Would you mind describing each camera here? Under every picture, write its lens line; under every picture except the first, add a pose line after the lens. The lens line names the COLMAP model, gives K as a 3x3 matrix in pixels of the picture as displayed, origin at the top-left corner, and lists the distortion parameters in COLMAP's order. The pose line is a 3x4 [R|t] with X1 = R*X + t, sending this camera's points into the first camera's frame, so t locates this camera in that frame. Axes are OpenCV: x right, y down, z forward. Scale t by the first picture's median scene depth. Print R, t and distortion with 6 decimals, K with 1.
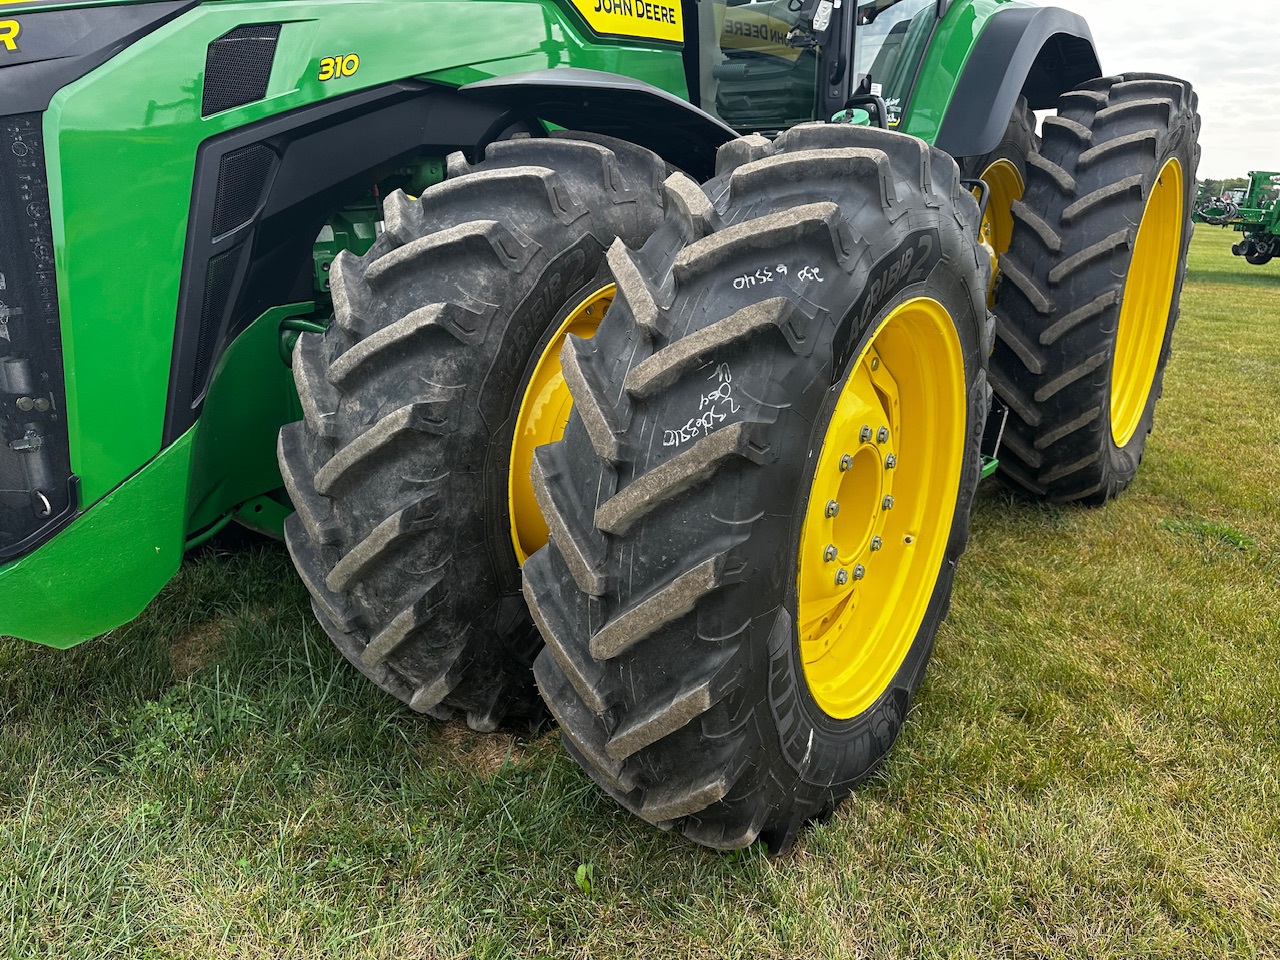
lens RADIAL K [[893.5, 0, 643.5], [0, 893.5, 469.3], [0, 0, 1]] dist [0.164383, -0.307313]
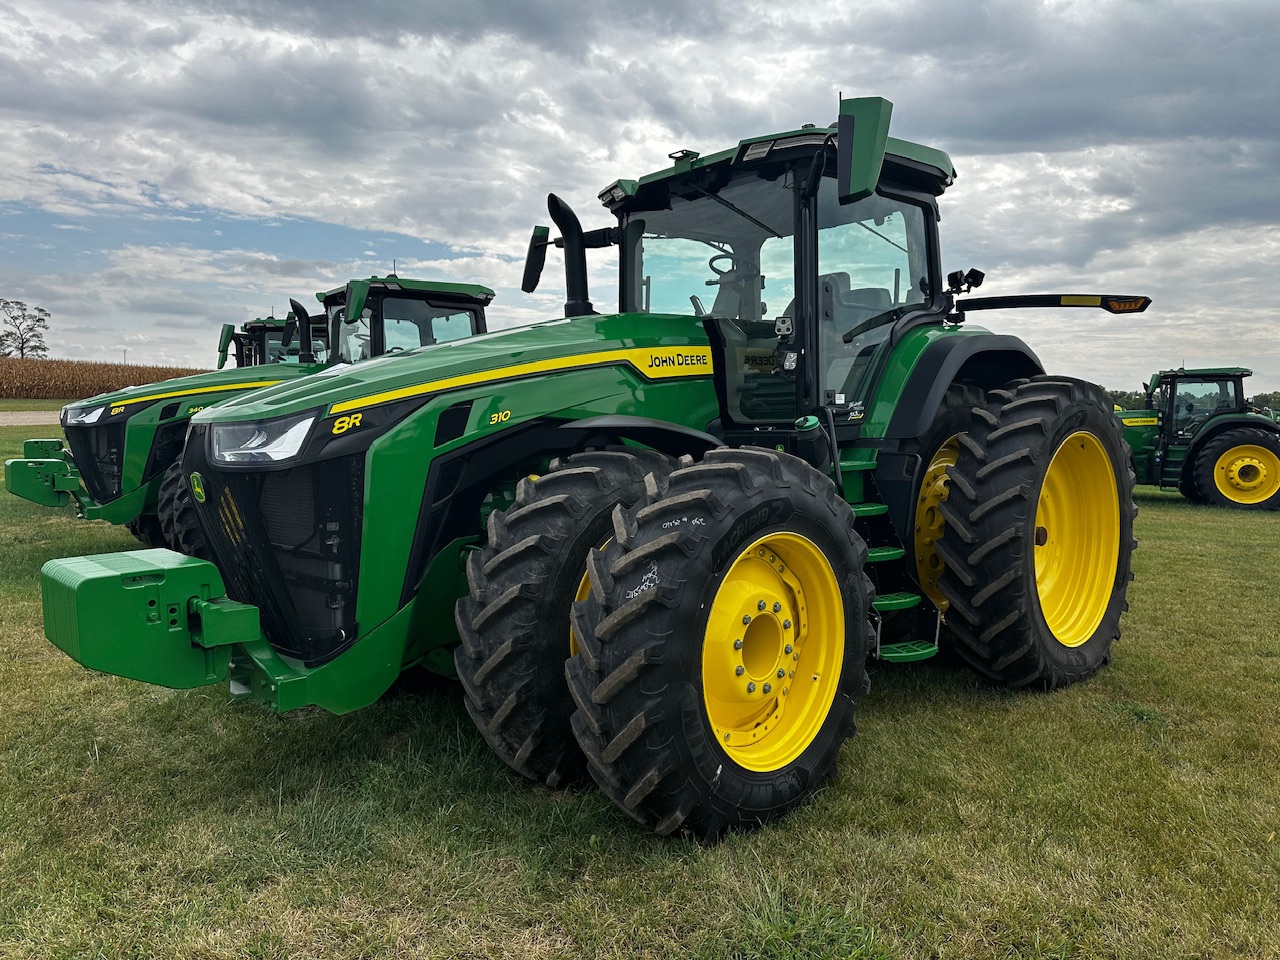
lens RADIAL K [[893.5, 0, 643.5], [0, 893.5, 469.3], [0, 0, 1]] dist [0.164383, -0.307313]
pose [[0.987253, -0.013193, -0.158614, 0.322800], [-0.027111, 0.968056, -0.249266, 0.165641], [0.156836, 0.250388, 0.955358, -0.903616]]
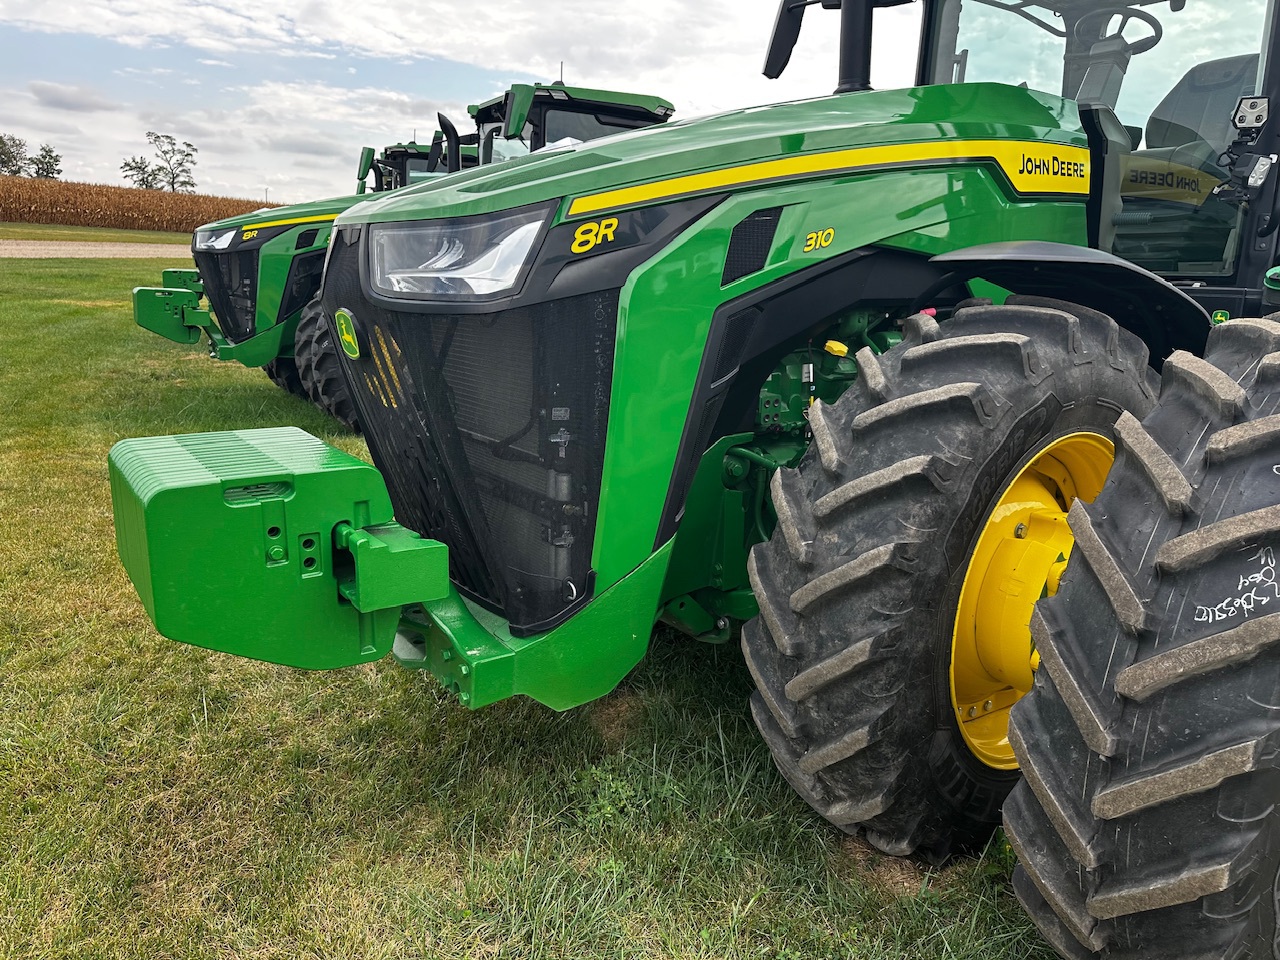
lens RADIAL K [[903.1, 0, 632.9], [0, 903.1, 475.5], [0, 0, 1]] dist [0.062090, -0.068650]
pose [[0.954459, 0.083889, -0.286304, -0.238914], [-0.112413, 0.990048, -0.084665, -0.023188], [0.276352, 0.112993, 0.954391, -0.158475]]
